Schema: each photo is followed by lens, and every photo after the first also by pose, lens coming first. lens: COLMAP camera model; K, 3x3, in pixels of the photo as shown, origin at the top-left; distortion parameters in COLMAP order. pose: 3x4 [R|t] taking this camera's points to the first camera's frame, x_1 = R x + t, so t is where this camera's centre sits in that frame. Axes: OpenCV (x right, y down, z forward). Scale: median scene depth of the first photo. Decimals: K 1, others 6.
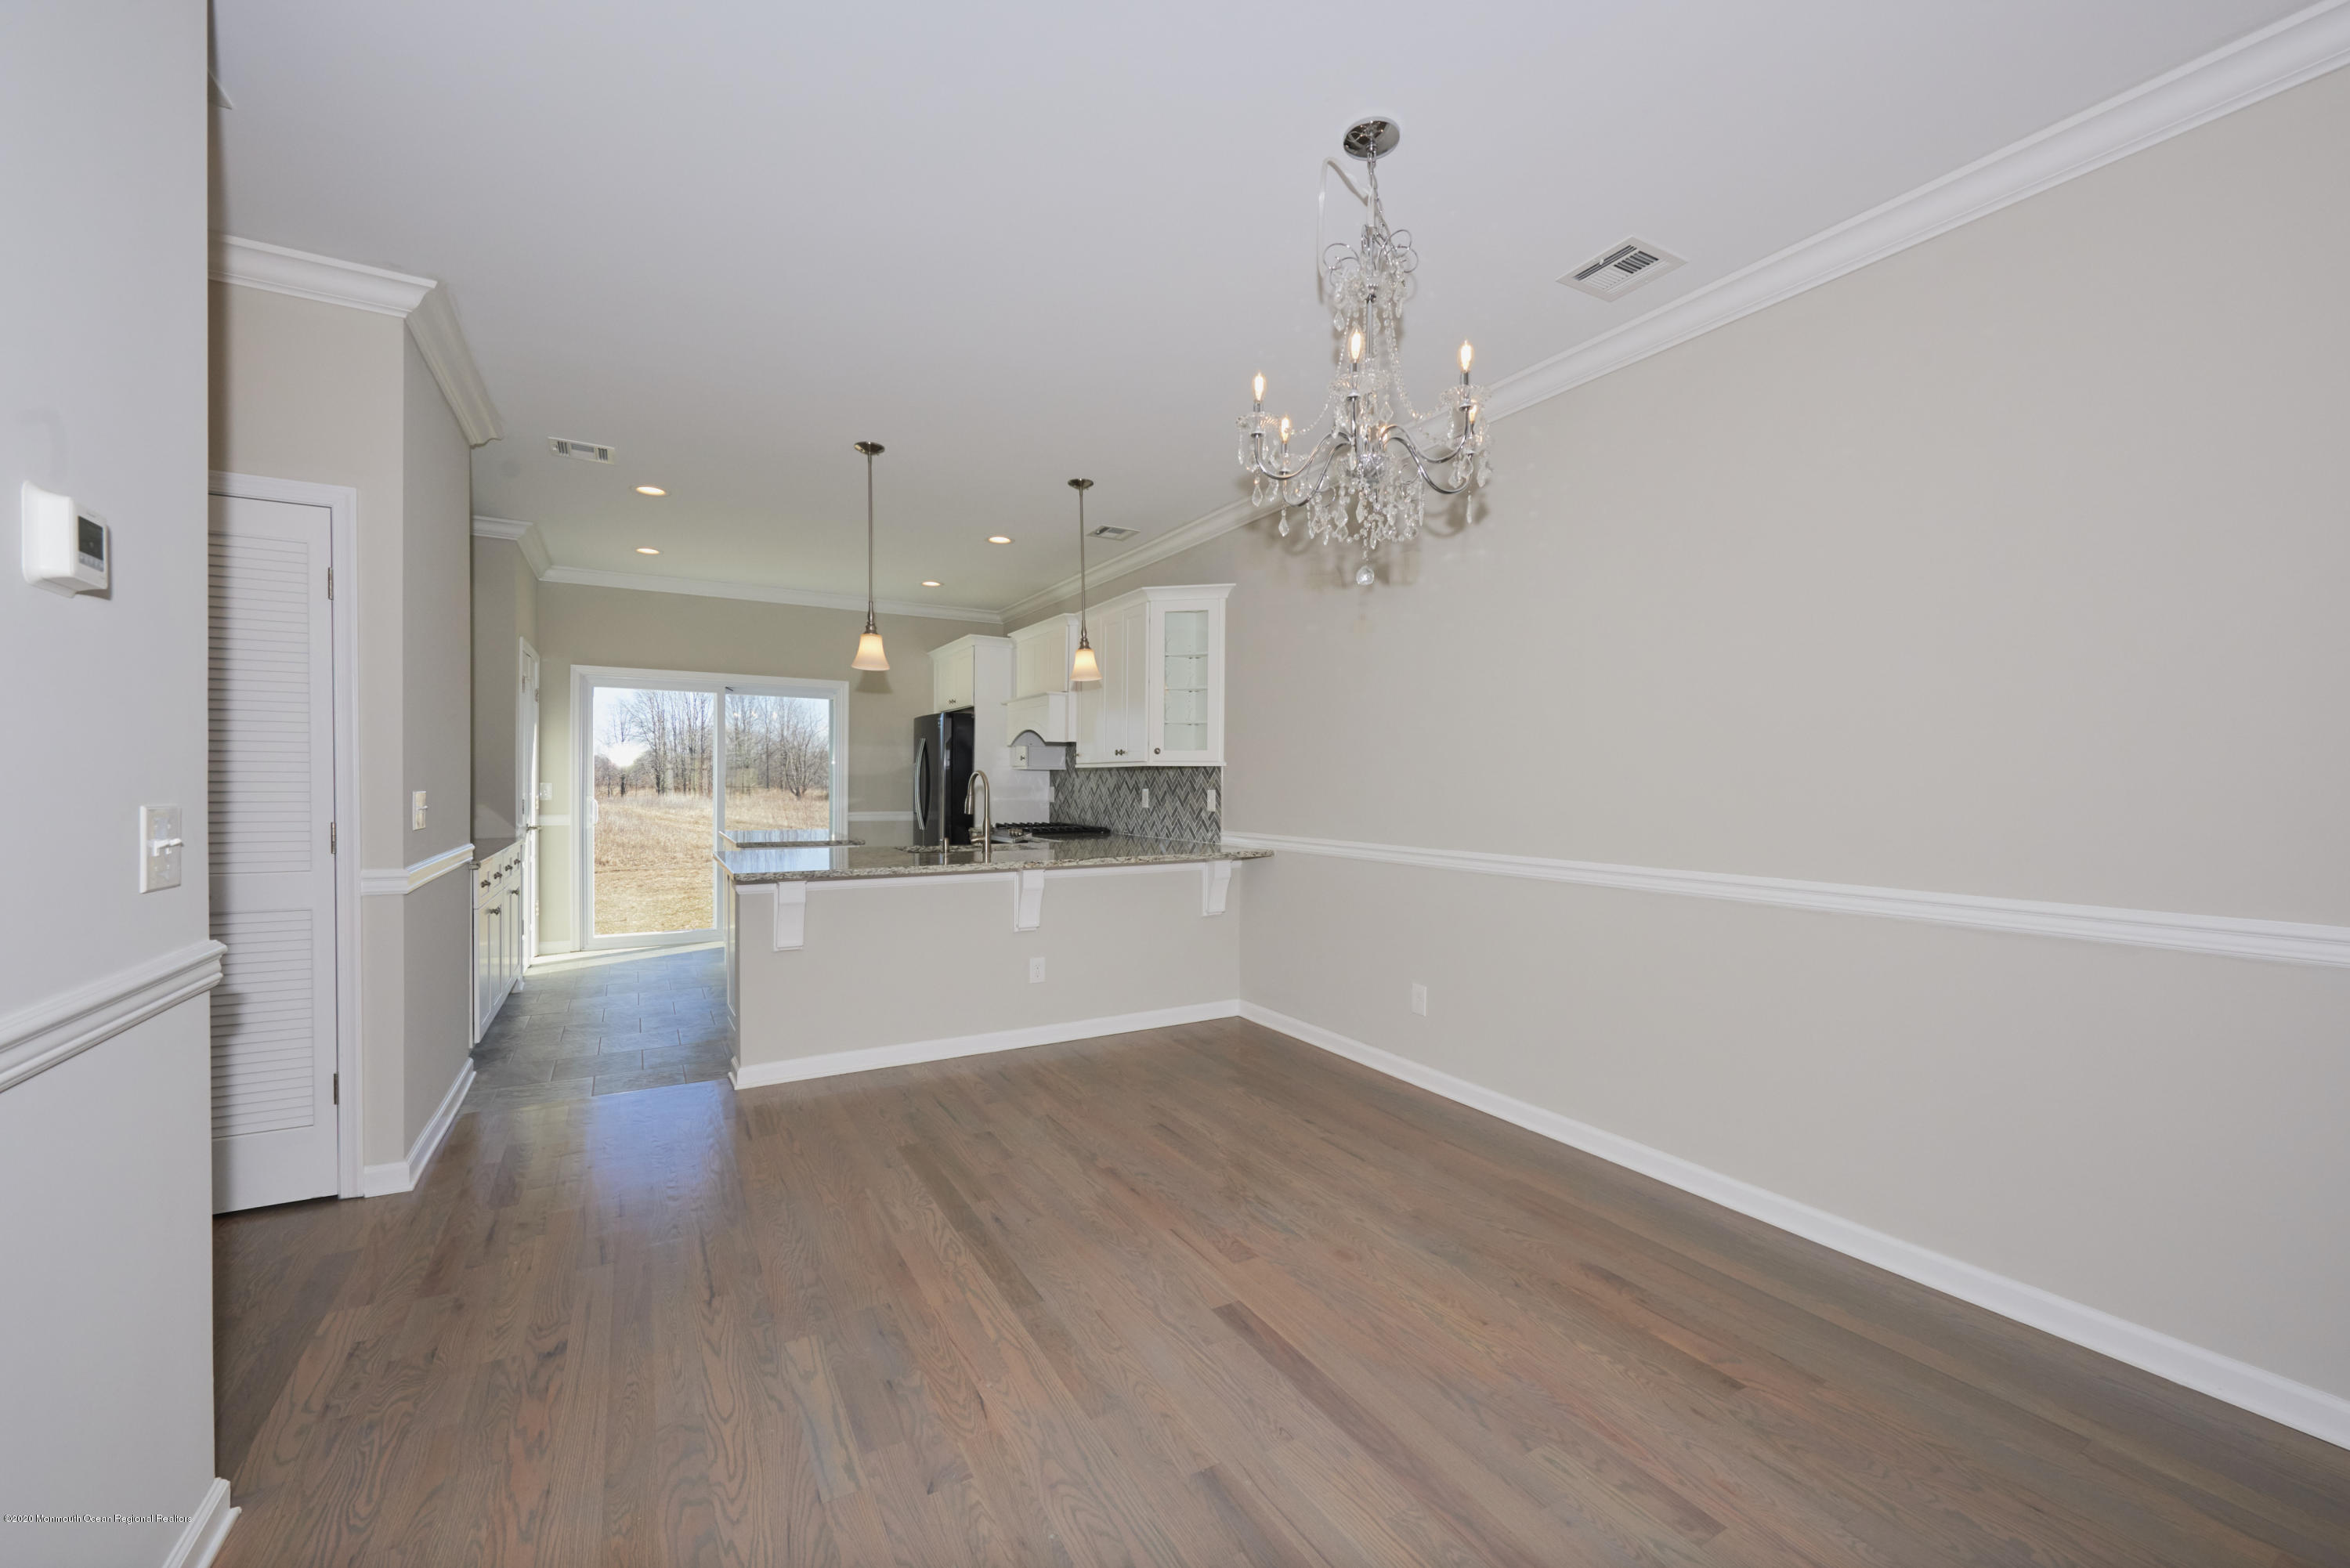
lens RADIAL K [[937.6, 0, 1175.9], [0, 937.6, 796.9], [0, 0, 1]] dist [0.000906, 0.000302]
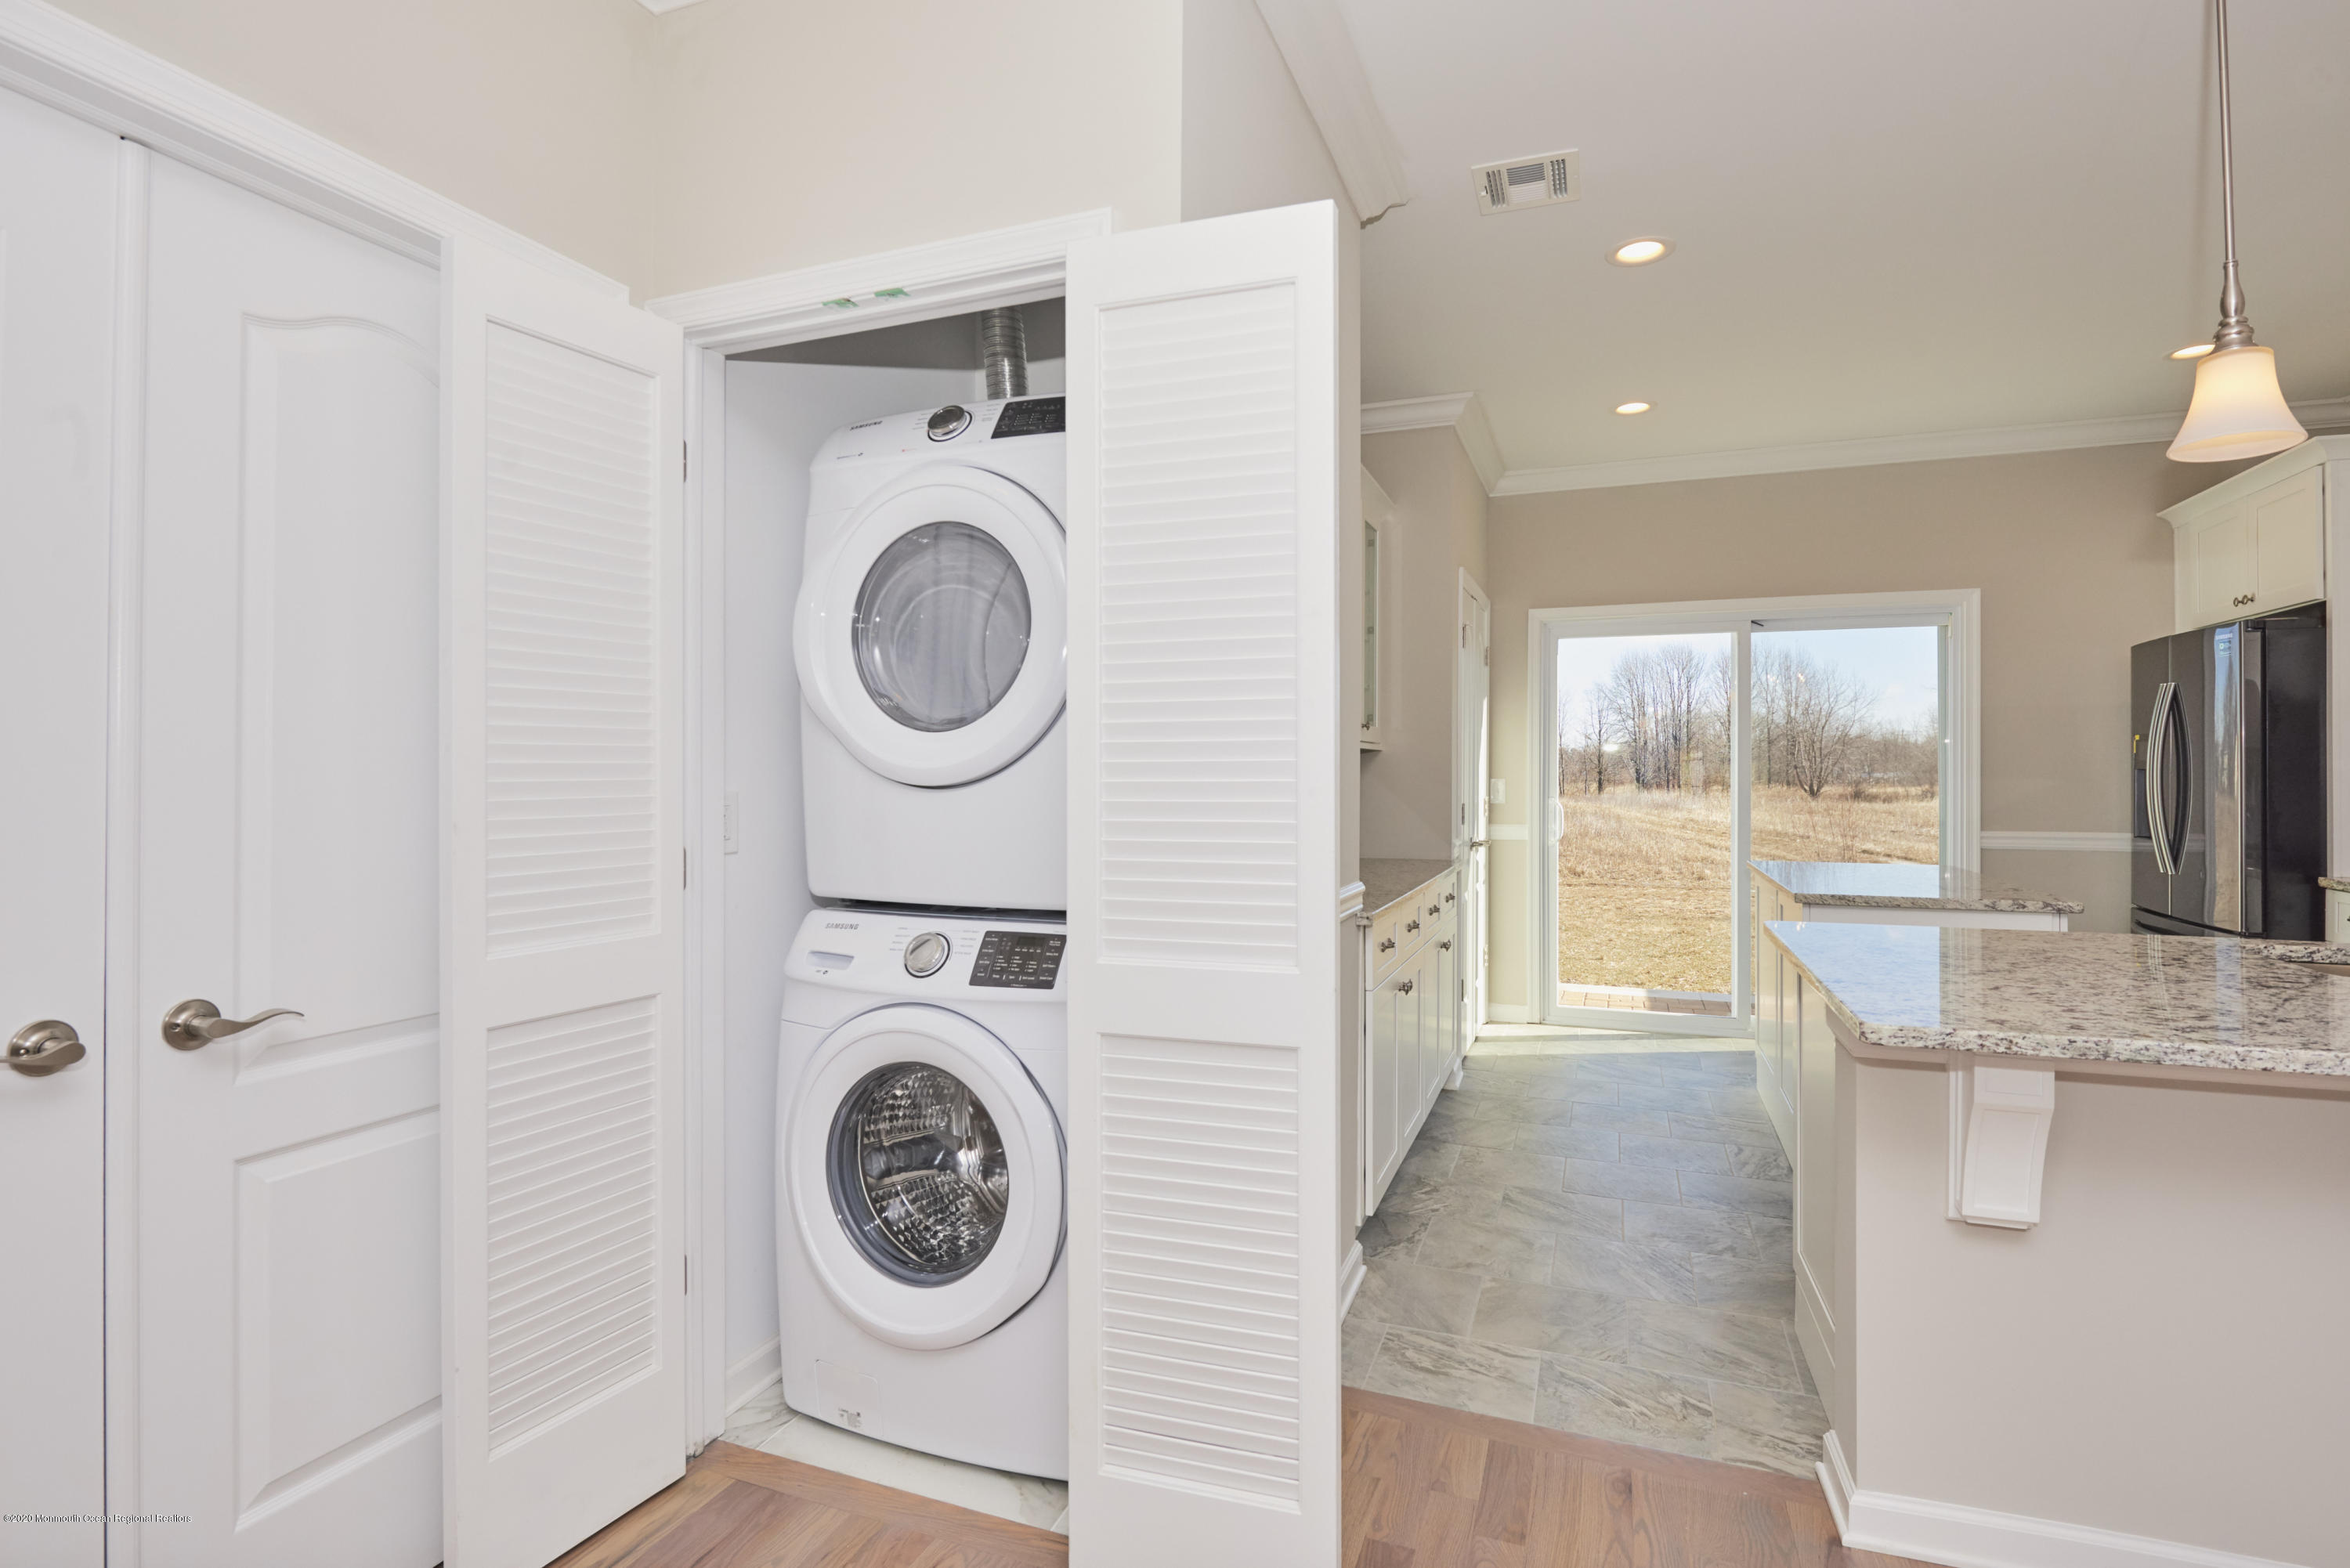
lens RADIAL K [[1140.2, 0, 1178.0], [0, 1140.2, 767.8], [0, 0, 1]] dist [-0.009930, -0.000340]
pose [[0.631003, -0.010880, -0.775704, -0.154929], [-0.007488, 0.999770, -0.020114, -0.004246], [0.775744, 0.018500, 0.630776, 0.267614]]
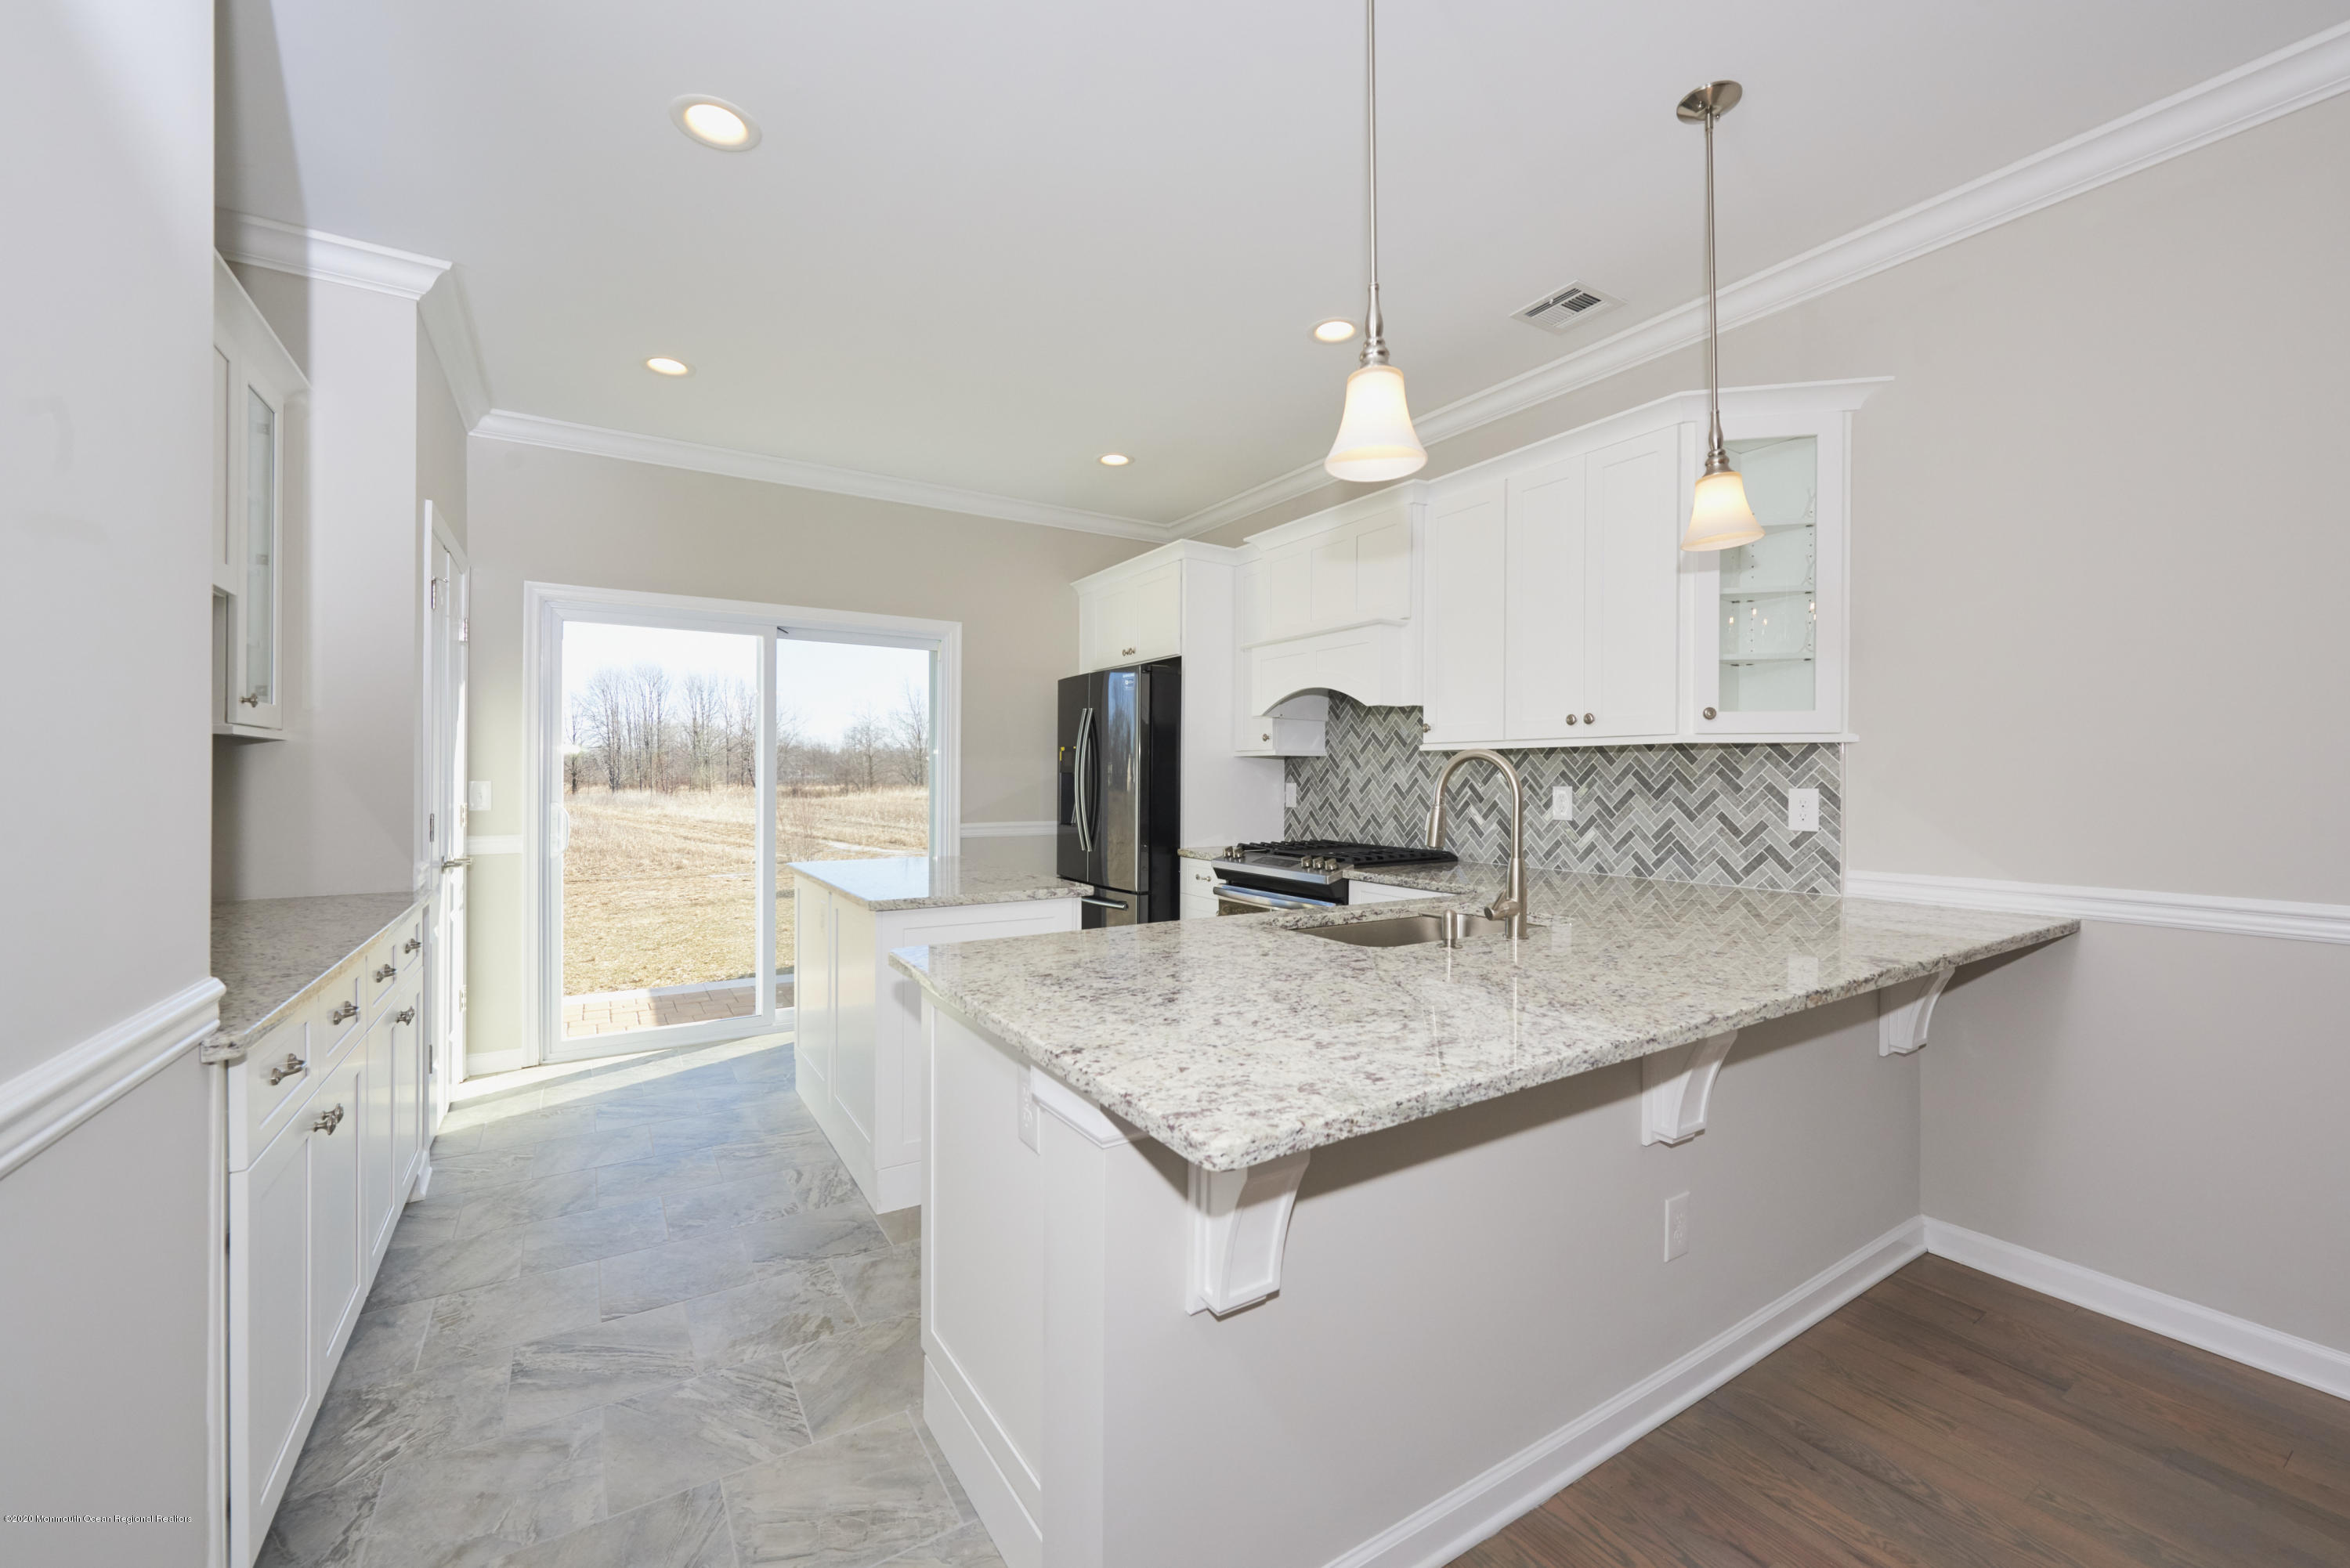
lens RADIAL K [[935.1, 0, 1172.7], [0, 935.1, 781.3], [0, 0, 1]] dist [0.001300, 0.000040]
pose [[0.999262, -0.004911, 0.038092, -0.260818], [0.005292, 0.999937, -0.009915, -0.006831], [-0.038041, 0.010109, 0.999225, 0.398269]]
